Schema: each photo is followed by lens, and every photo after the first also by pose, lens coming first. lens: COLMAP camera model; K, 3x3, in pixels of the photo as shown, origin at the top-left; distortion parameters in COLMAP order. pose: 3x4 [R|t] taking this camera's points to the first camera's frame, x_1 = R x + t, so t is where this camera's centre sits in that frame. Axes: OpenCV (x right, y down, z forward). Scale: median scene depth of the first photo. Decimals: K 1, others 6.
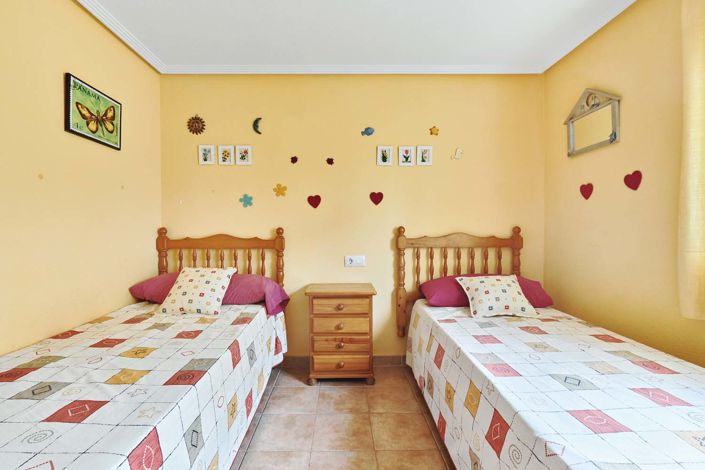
lens RADIAL K [[310.9, 0, 350.0], [0, 310.9, 231.4], [0, 0, 1]] dist [0.005758, -0.005242]
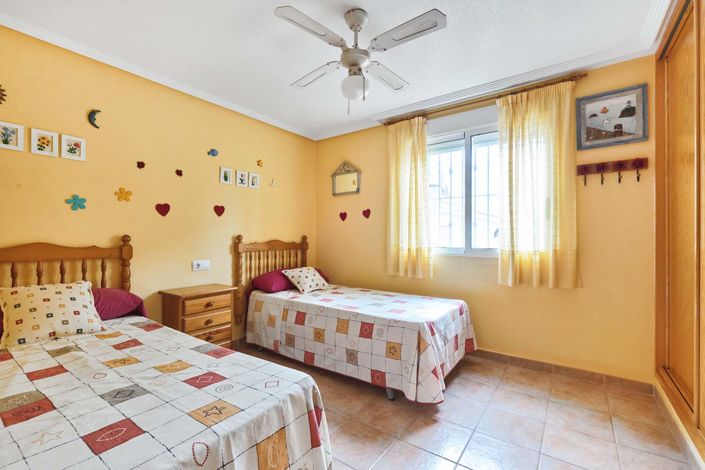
lens RADIAL K [[310.9, 0, 336.7], [0, 310.9, 240.3], [0, 0, 1]] dist [0.005758, -0.005242]
pose [[0.614808, -0.004932, 0.788662, -0.579774], [0.004982, 0.999985, 0.002370, 0.004510], [-0.788661, 0.002472, 0.614823, -0.074021]]
